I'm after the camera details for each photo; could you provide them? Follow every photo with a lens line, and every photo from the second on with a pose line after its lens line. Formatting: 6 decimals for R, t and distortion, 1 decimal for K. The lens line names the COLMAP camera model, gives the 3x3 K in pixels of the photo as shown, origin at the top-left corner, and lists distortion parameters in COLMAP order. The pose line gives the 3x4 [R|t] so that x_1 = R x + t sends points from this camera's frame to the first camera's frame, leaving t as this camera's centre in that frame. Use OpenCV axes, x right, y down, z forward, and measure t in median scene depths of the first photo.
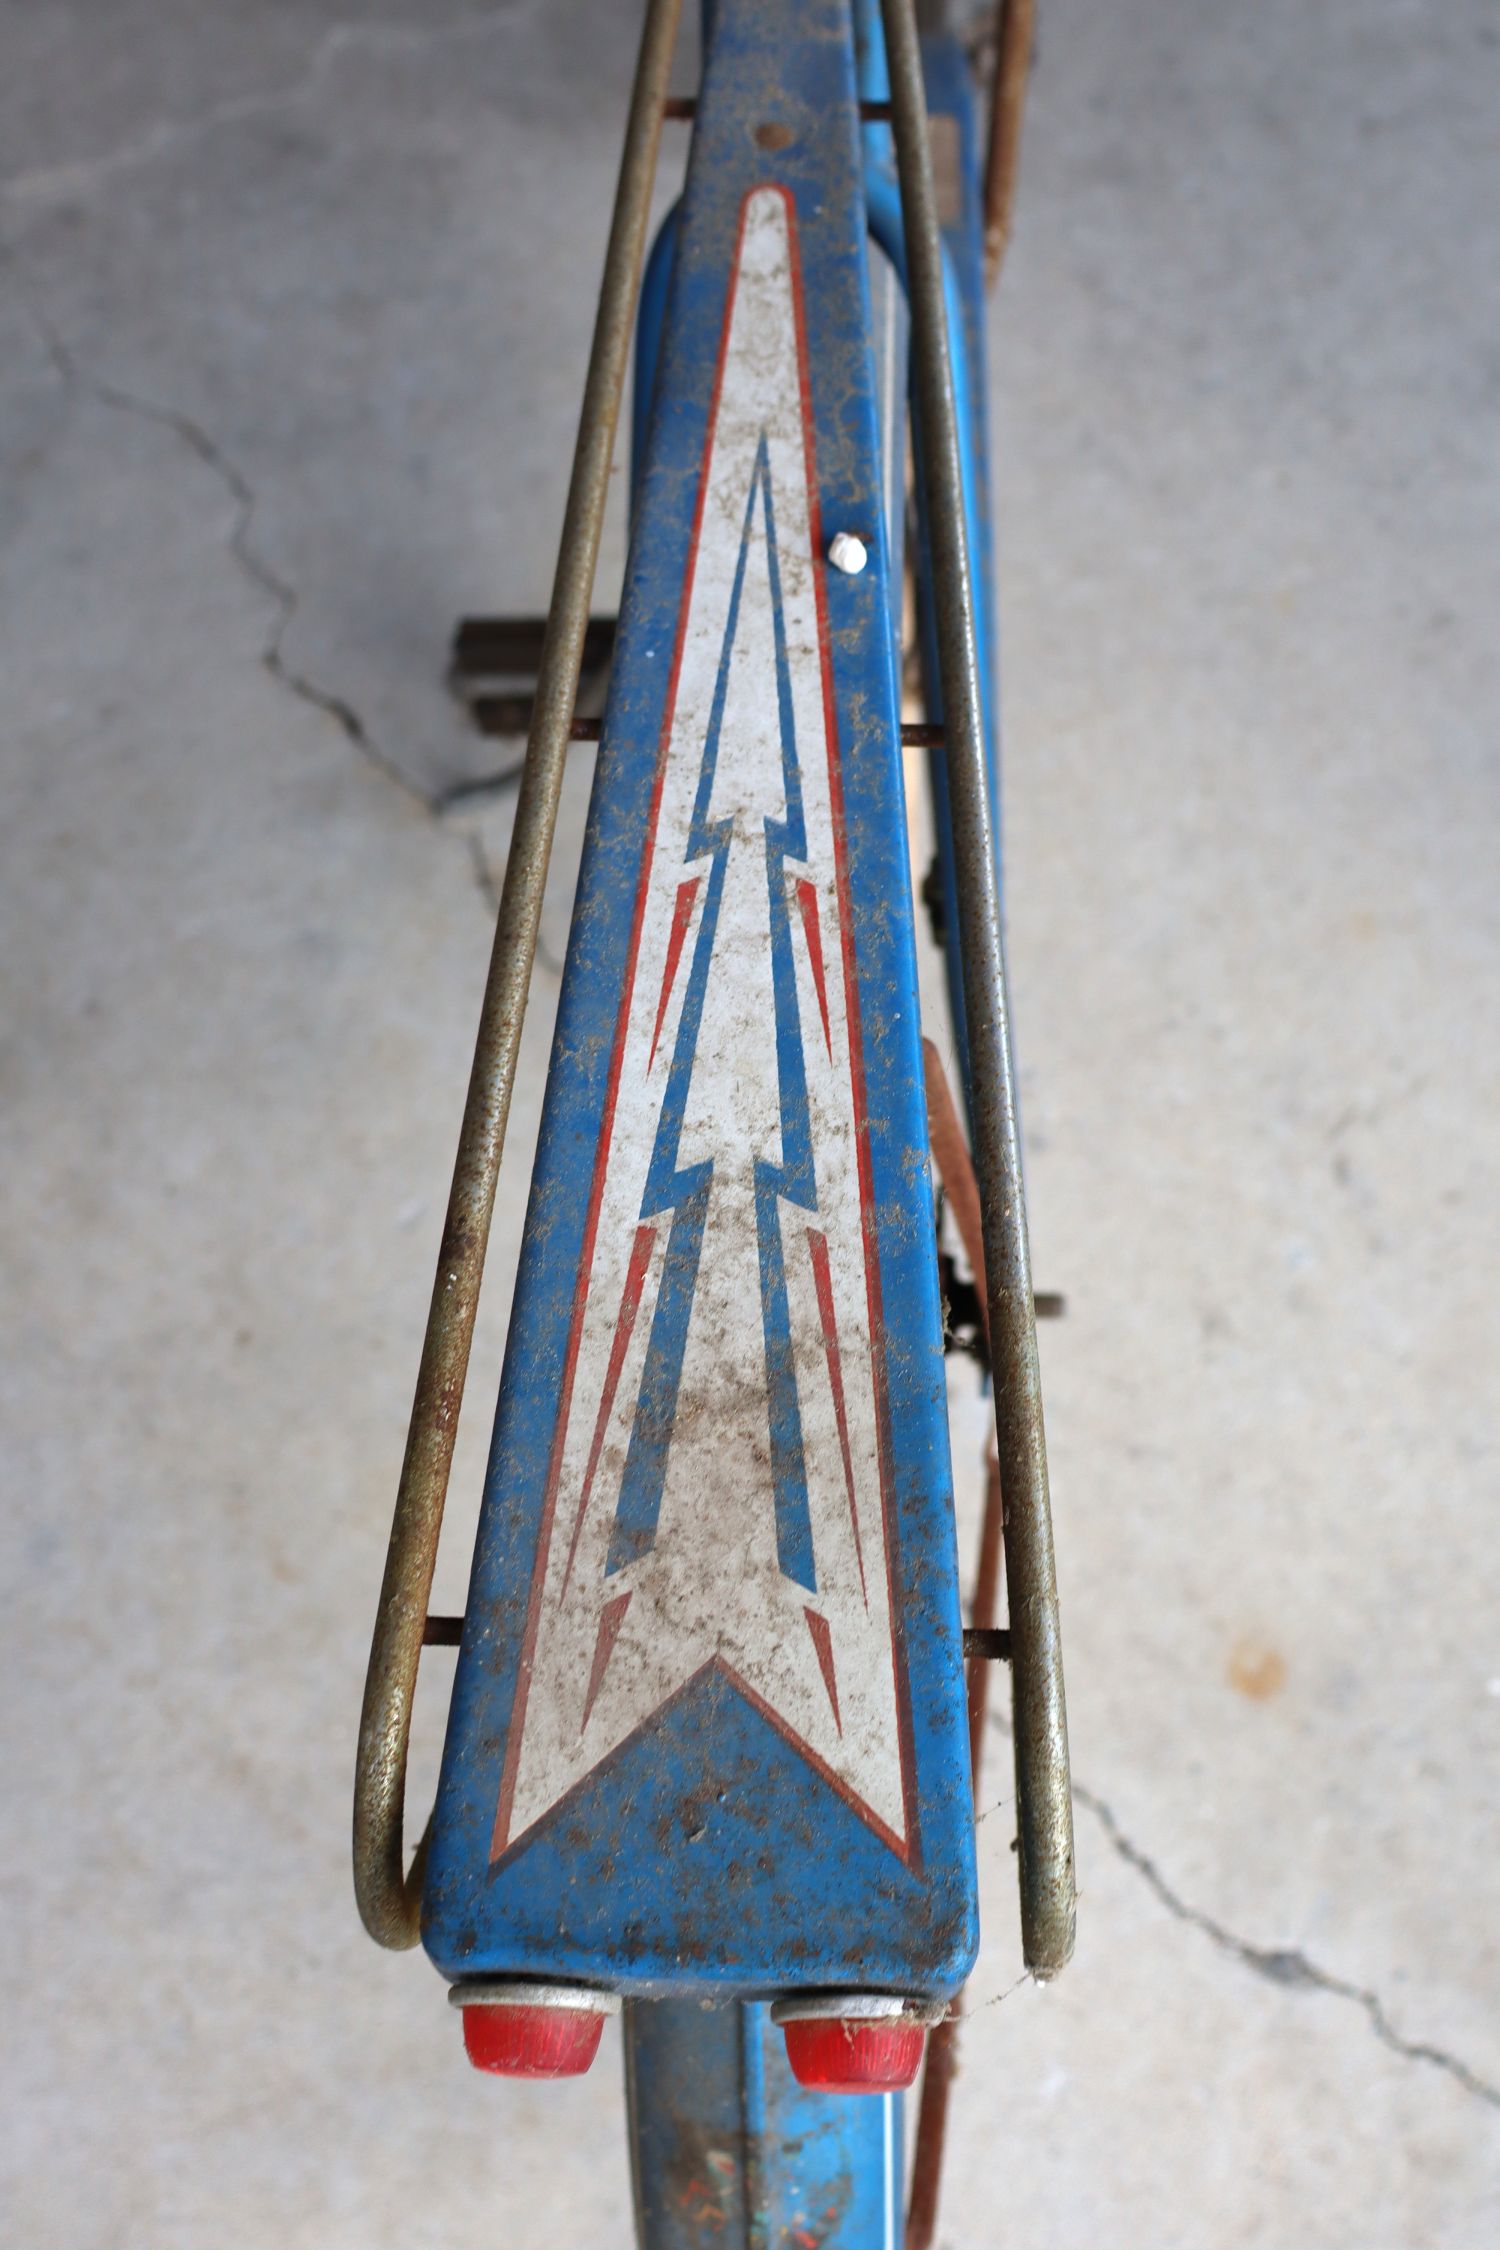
lens RADIAL K [[2295.7, 0, 741.0], [0, 2295.7, 1125.5], [0, 0, 1]] dist [0.013319, 0.000000]
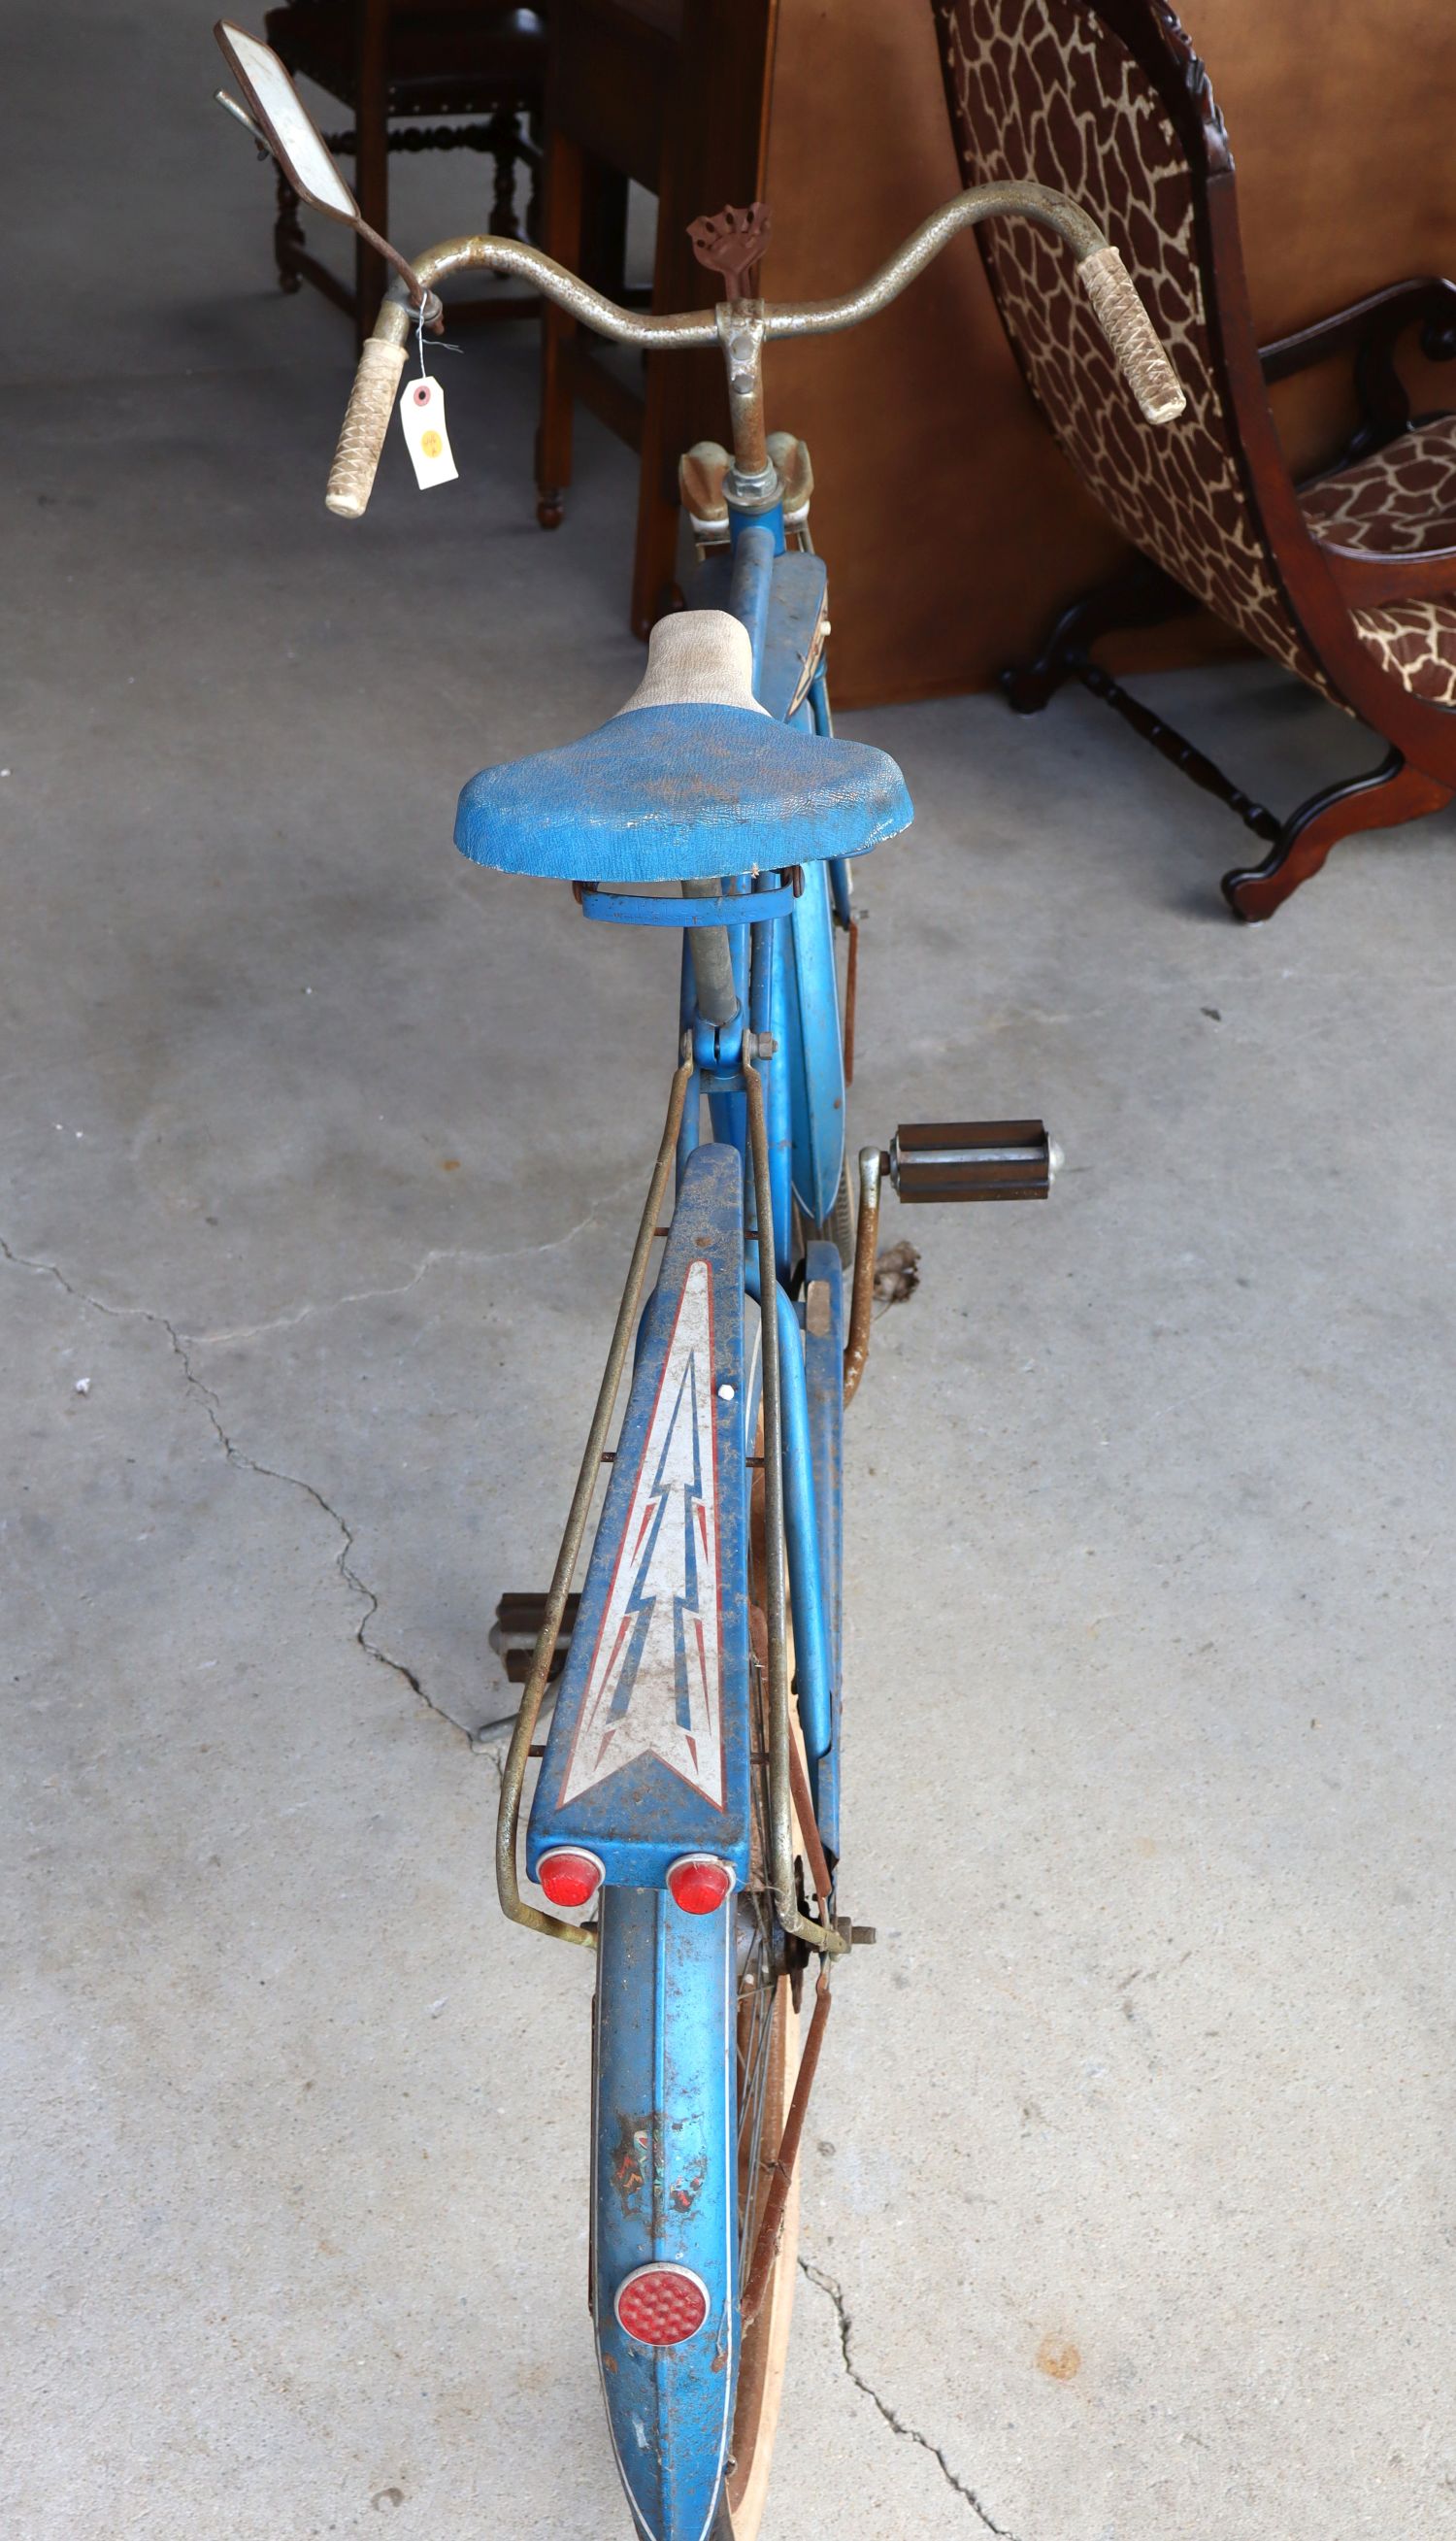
lens RADIAL K [[2624.7, 0, 728.1], [0, 2624.7, 1270.5], [0, 0, 1]] dist [0.063781, 0.000000]
pose [[0.999587, 0.028022, -0.006370, 0.028138], [-0.027863, 0.890781, -0.453578, 0.380627], [-0.007036, 0.453568, 0.891194, -0.636159]]
